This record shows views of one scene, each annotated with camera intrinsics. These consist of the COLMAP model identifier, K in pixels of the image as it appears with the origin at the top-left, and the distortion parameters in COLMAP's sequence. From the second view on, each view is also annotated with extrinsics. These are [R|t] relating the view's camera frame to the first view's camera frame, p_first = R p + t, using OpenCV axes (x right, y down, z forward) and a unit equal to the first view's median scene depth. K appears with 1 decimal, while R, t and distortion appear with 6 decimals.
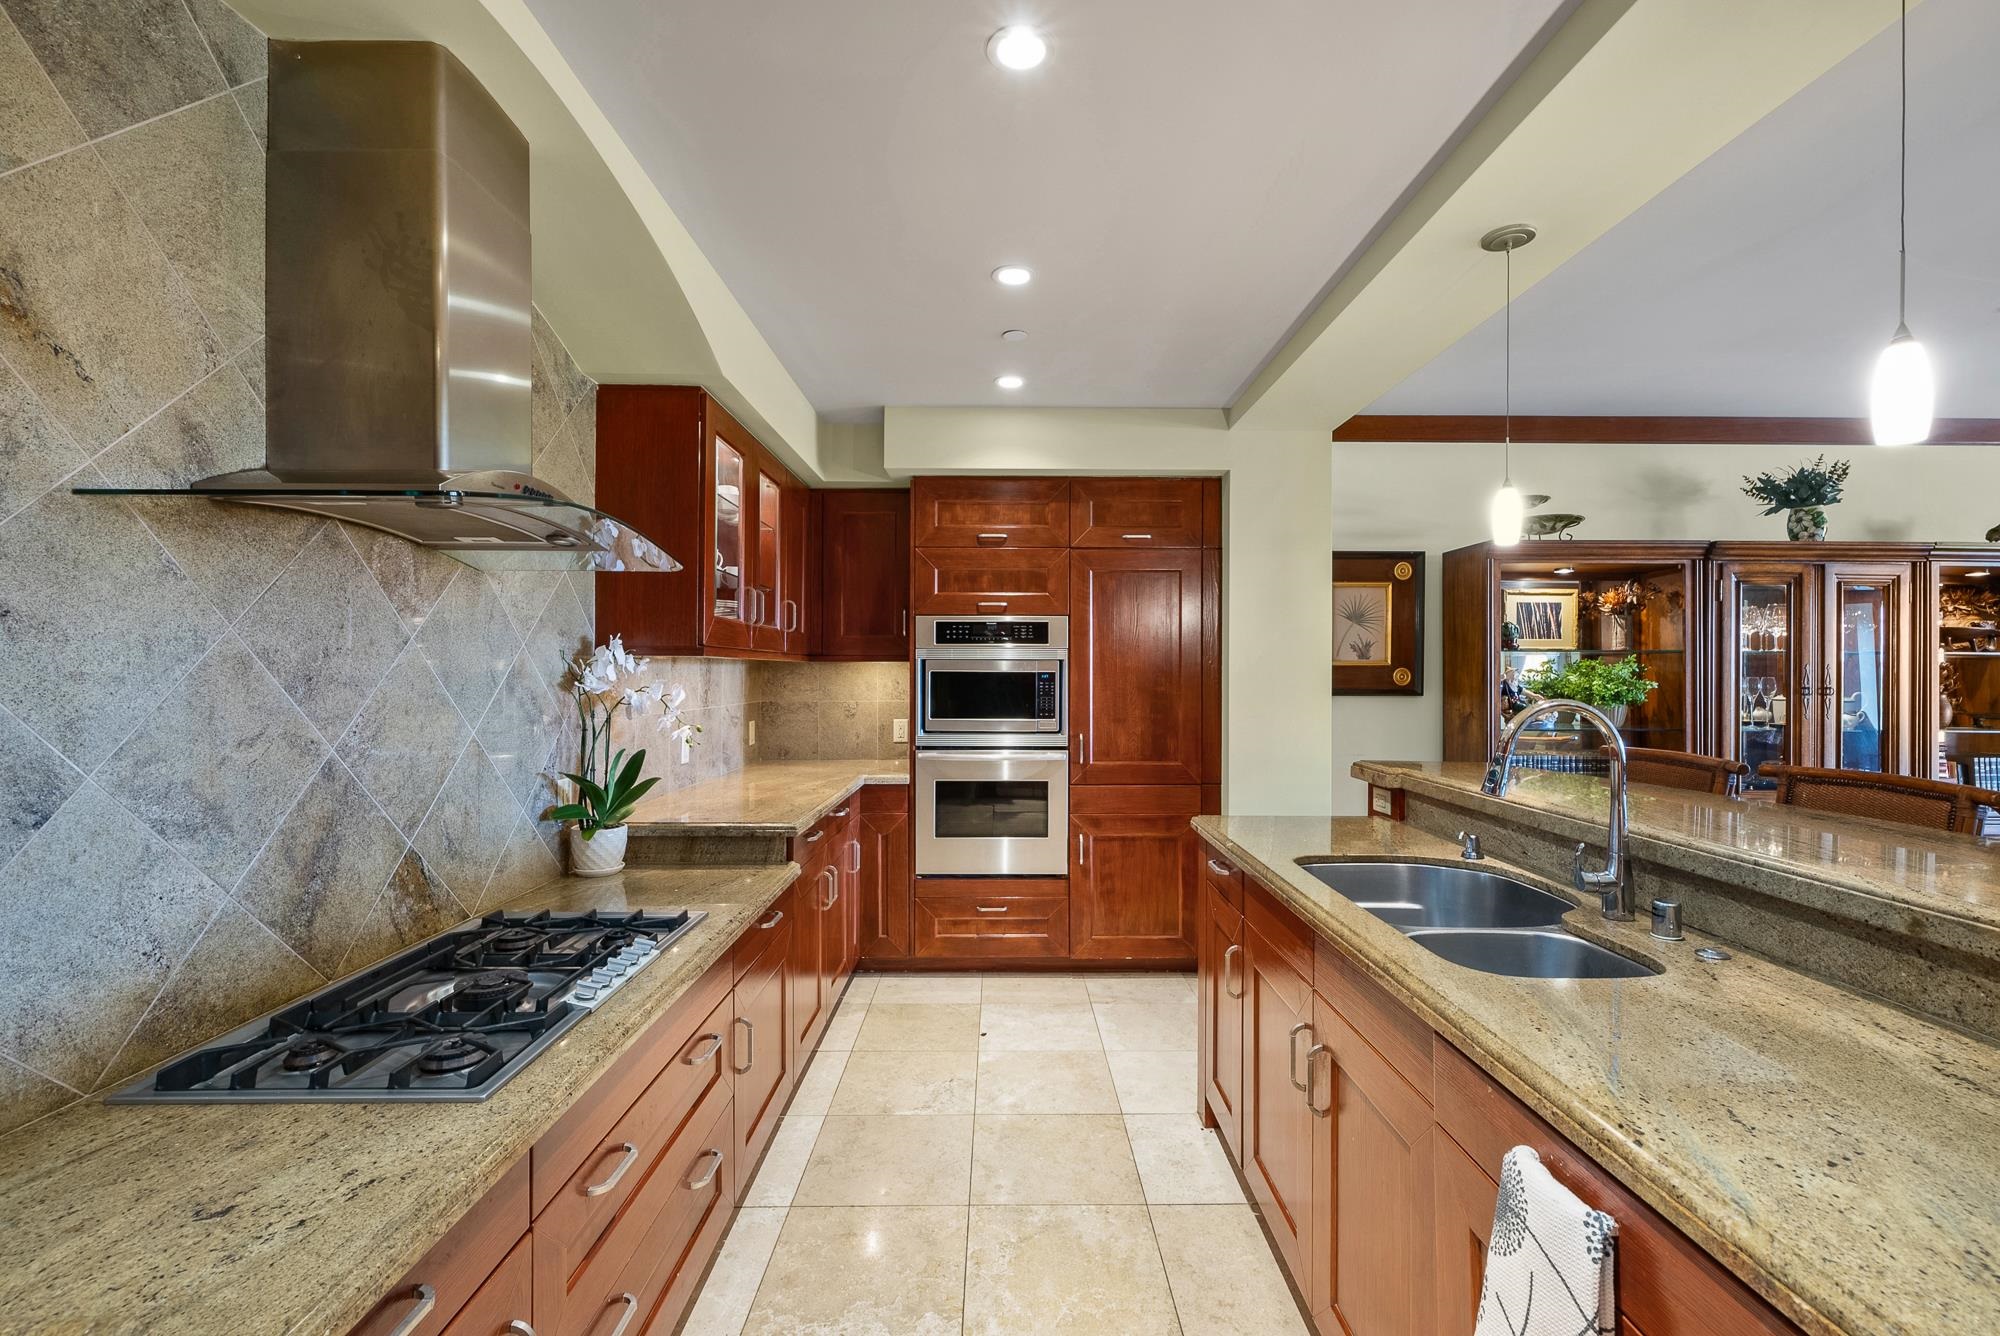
lens RADIAL K [[868.8, 0, 1009.2], [0, 868.8, 673.1], [0, 0, 1]] dist [0.001292, 0.000063]
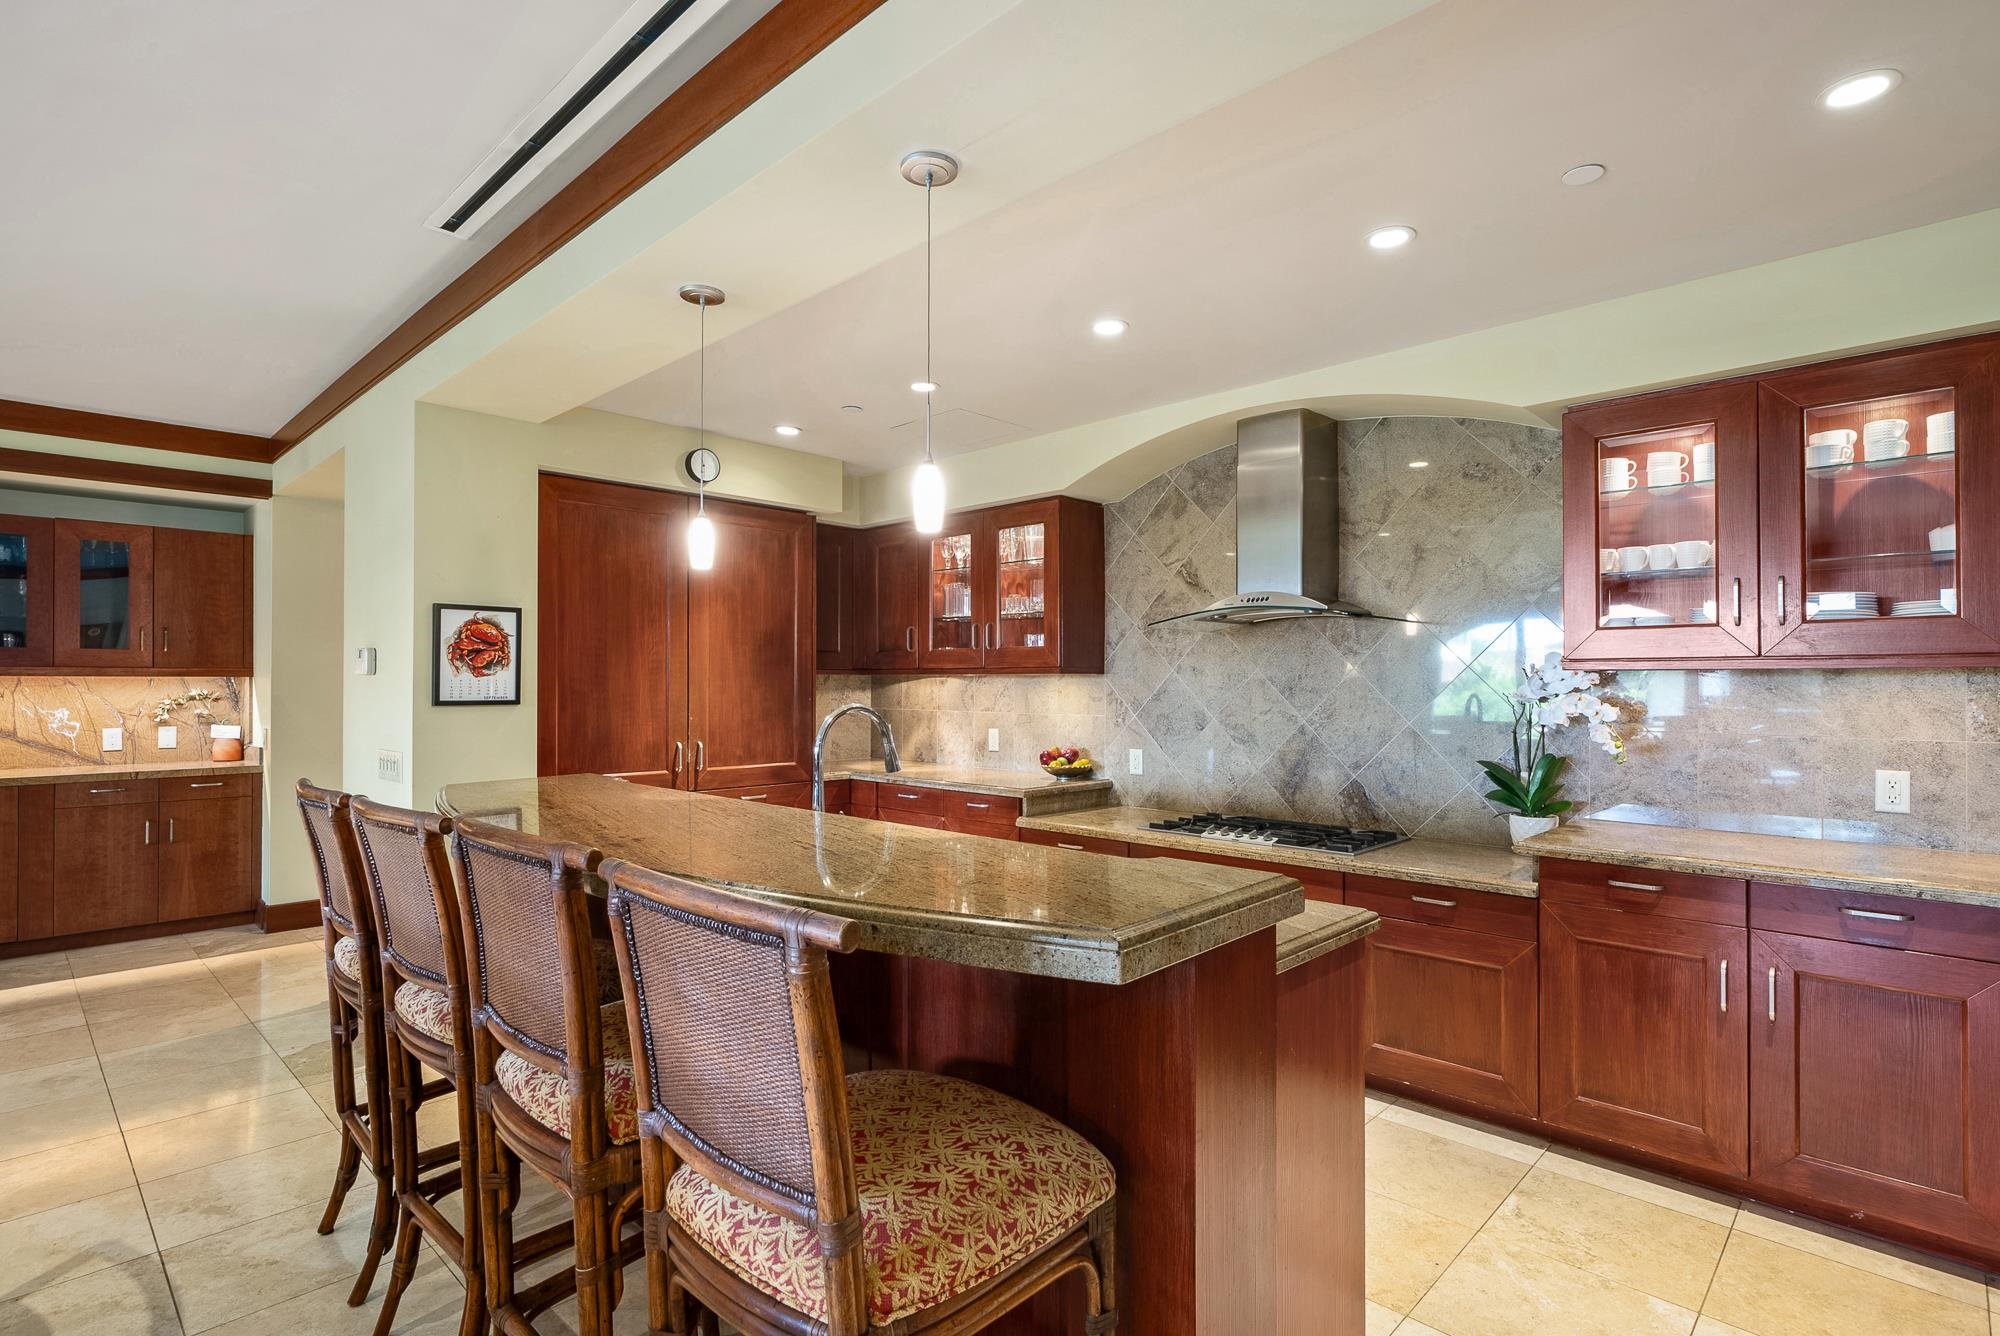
lens RADIAL K [[967.9, 0, 1012.7], [0, 967.9, 676.5], [0, 0, 1]] dist [-0.003989, -0.000383]
pose [[-0.693186, -0.009625, -0.720695, 0.635252], [-0.003538, 0.999944, -0.009951, 0.000983], [0.720750, -0.004348, -0.693181, 0.909242]]
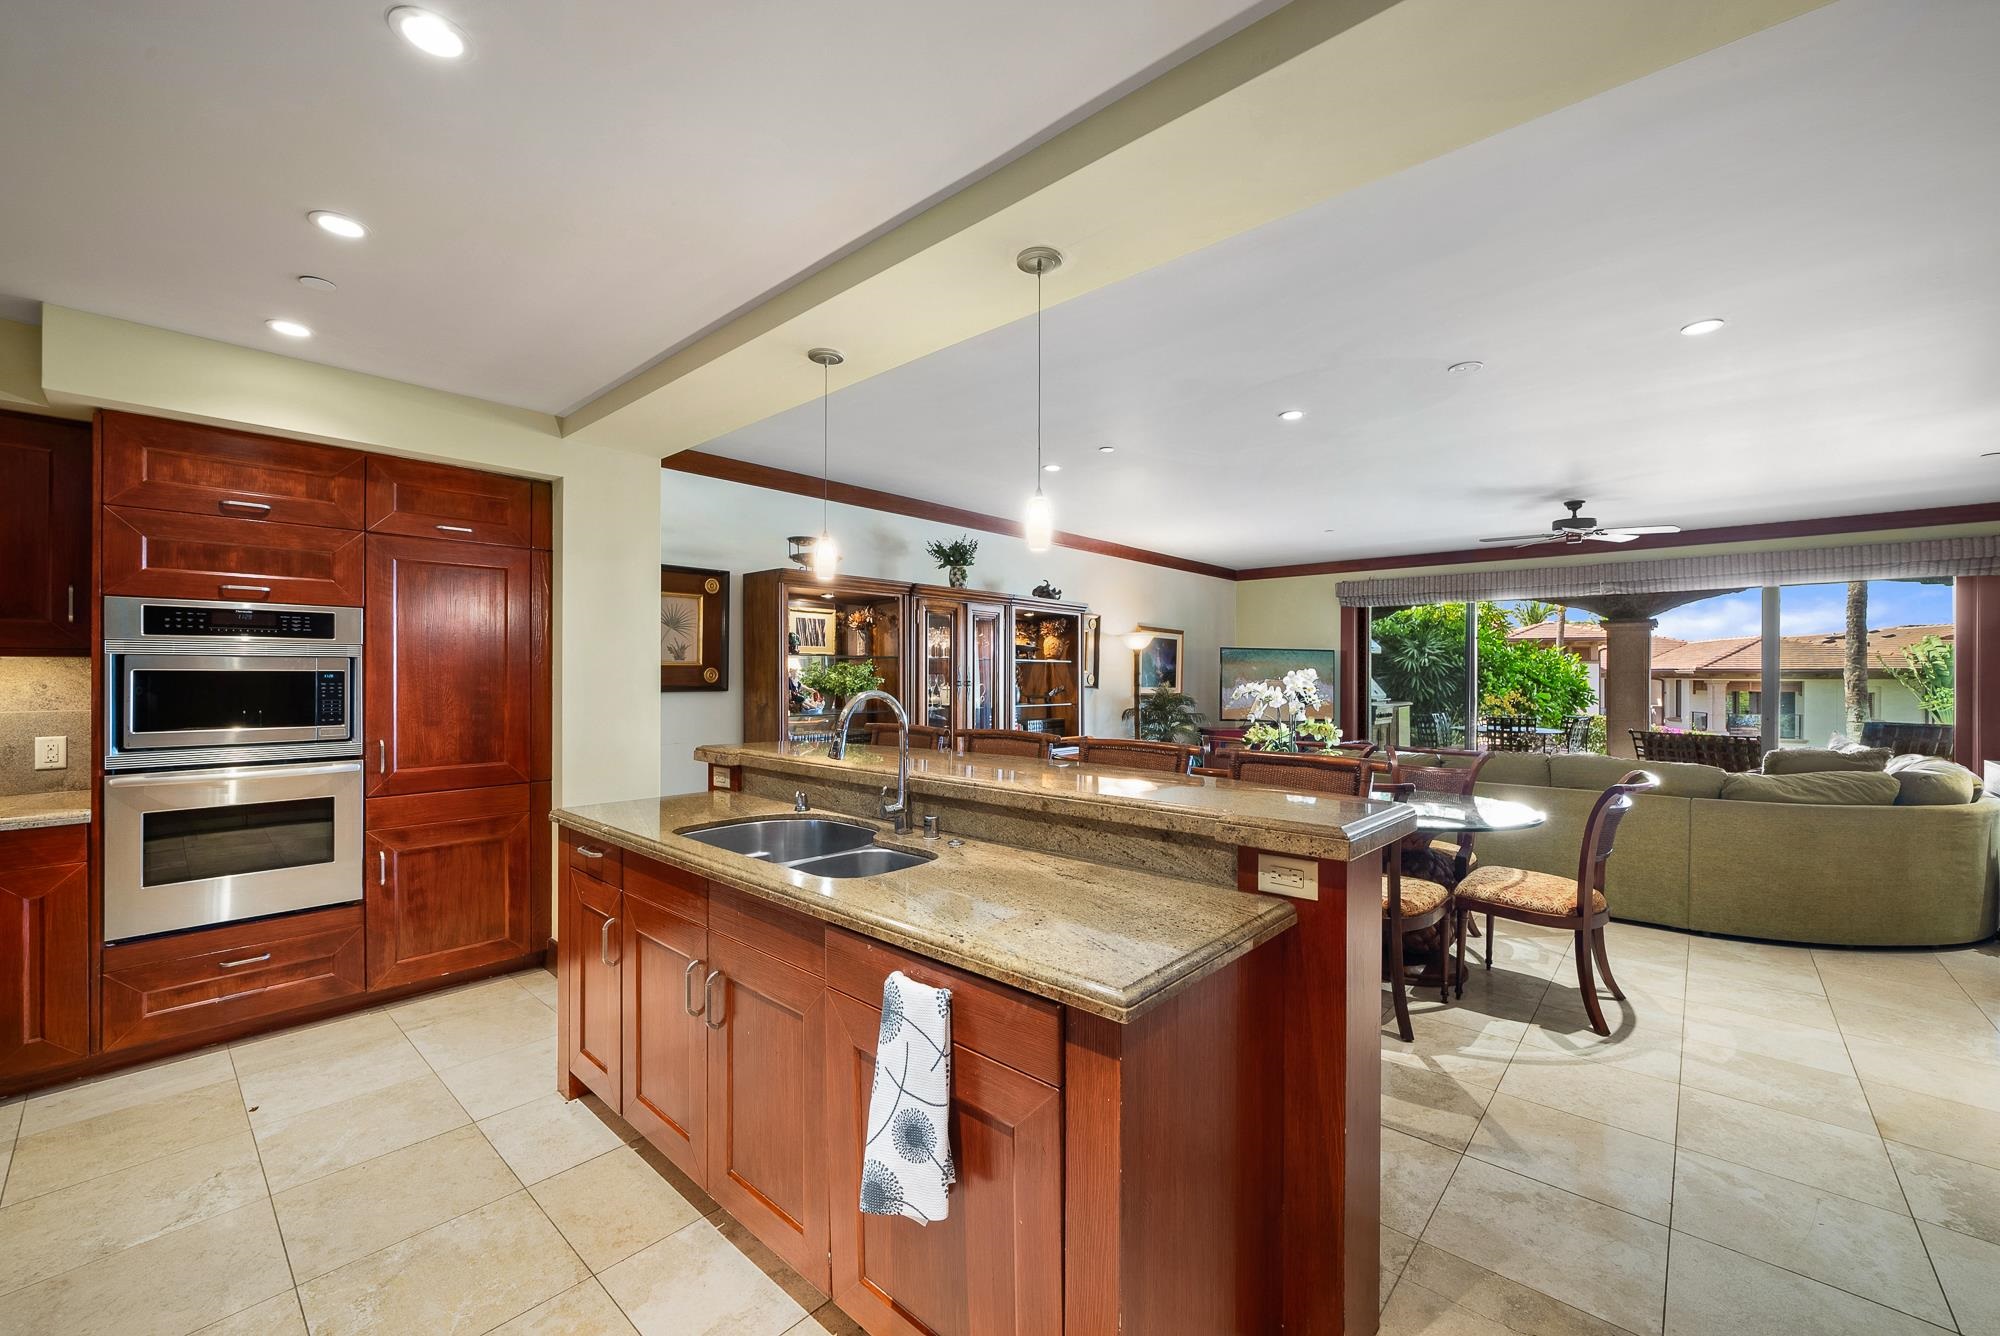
lens RADIAL K [[792.2, 0, 1010.8], [0, 792.2, 672.7], [0, 0, 1]] dist [-0.006427, 0.000278]
pose [[0.671398, -0.001159, 0.741096, -0.085299], [0.000025, 0.999999, 0.001541, -0.000913], [-0.741097, -0.001016, 0.671397, -0.031570]]
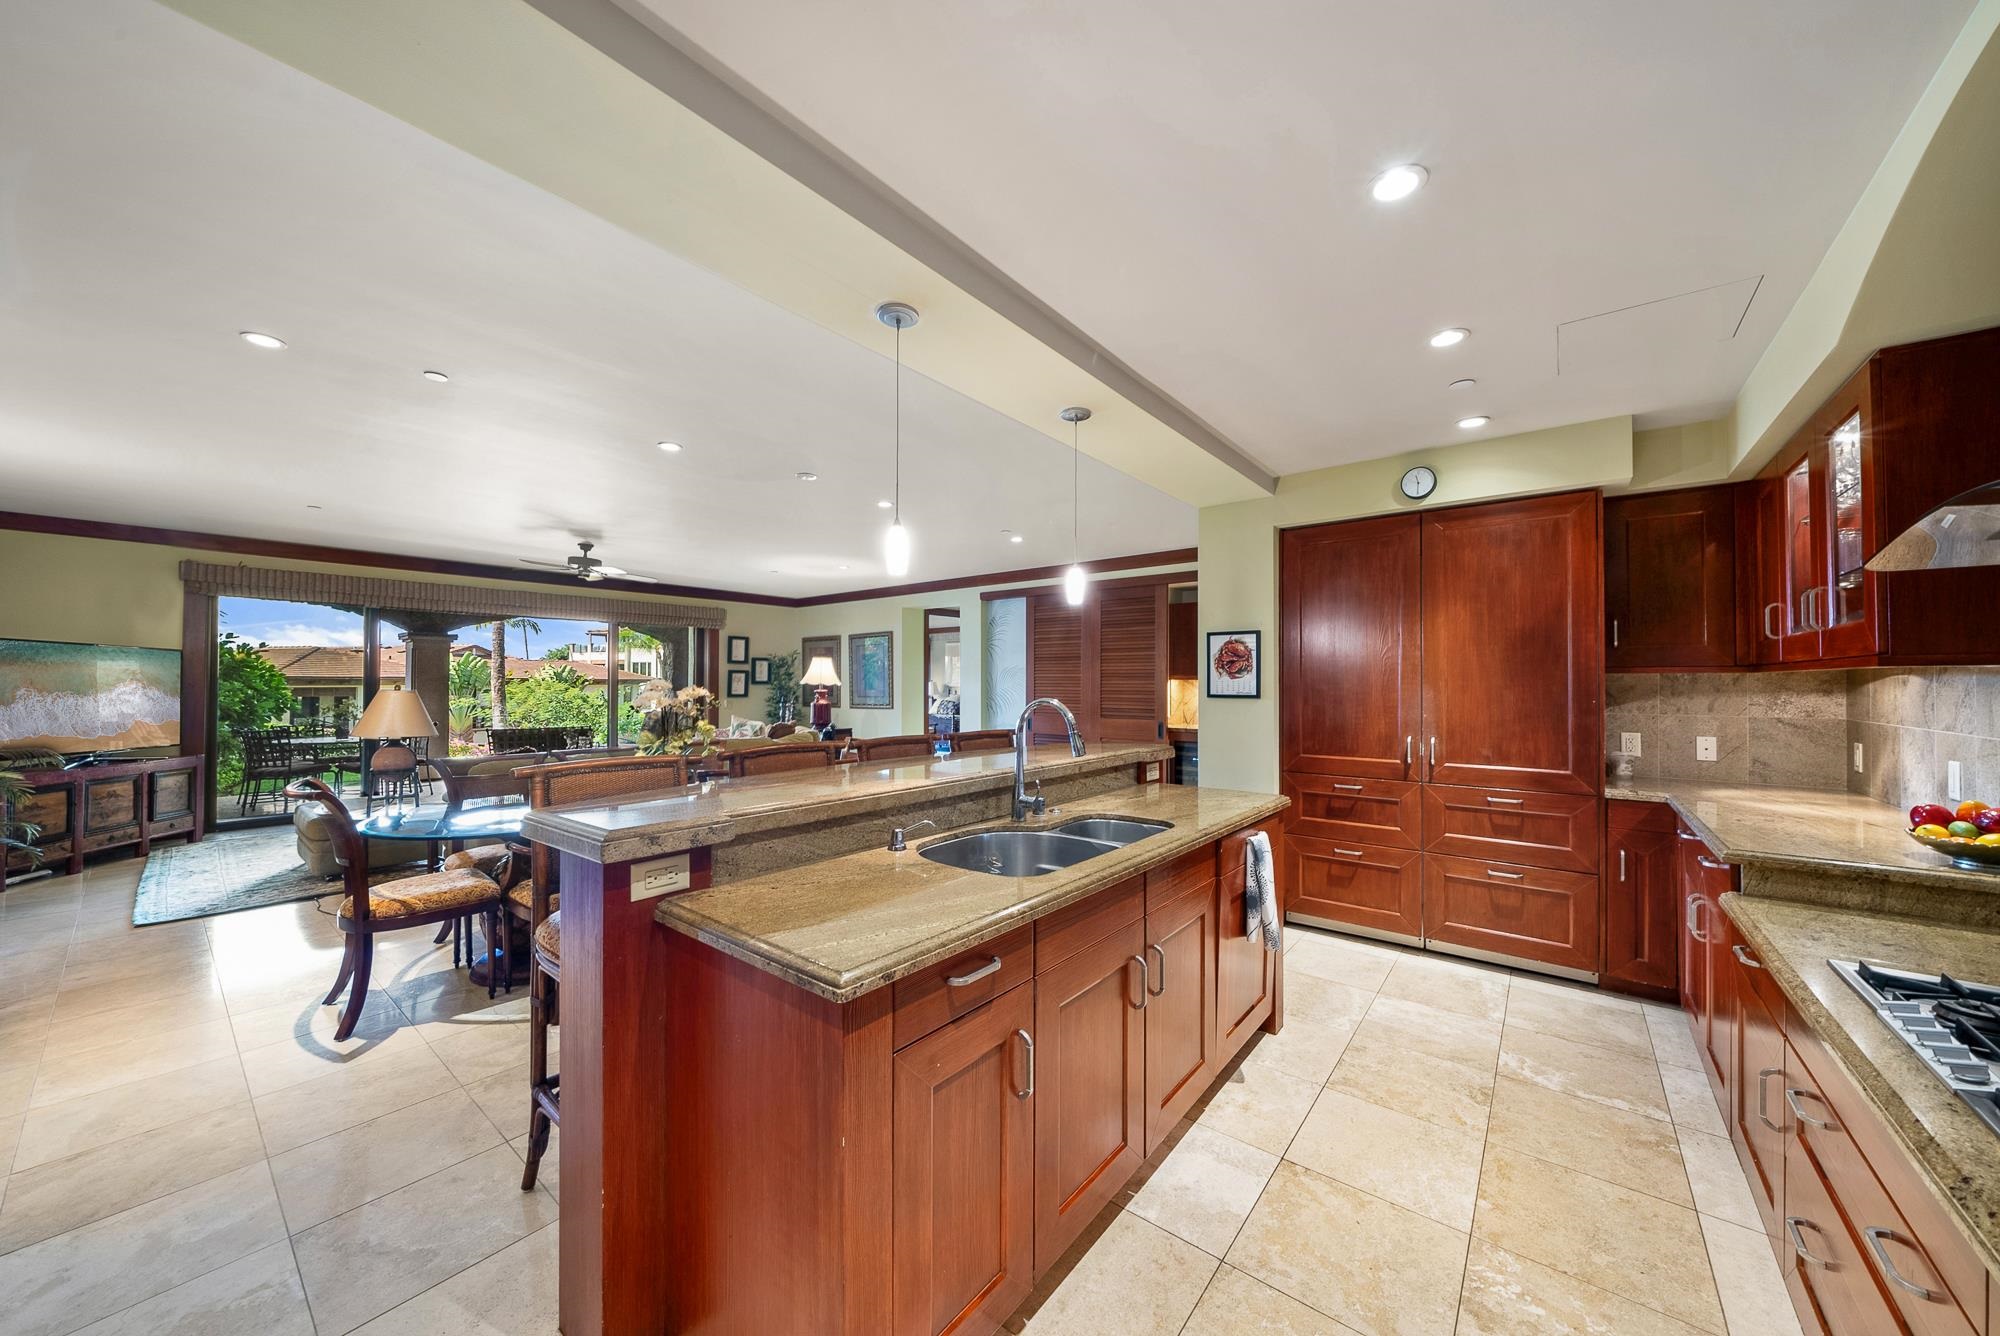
lens RADIAL K [[692.0, 0, 1007.9], [0, 692.0, 674.8], [0, 0, 1]] dist [-0.005898, -0.000368]
pose [[-0.776121, 0.002569, 0.630578, -0.072506], [-0.004593, 0.999942, -0.009727, -0.001096], [-0.630567, -0.010445, -0.776065, 0.873050]]
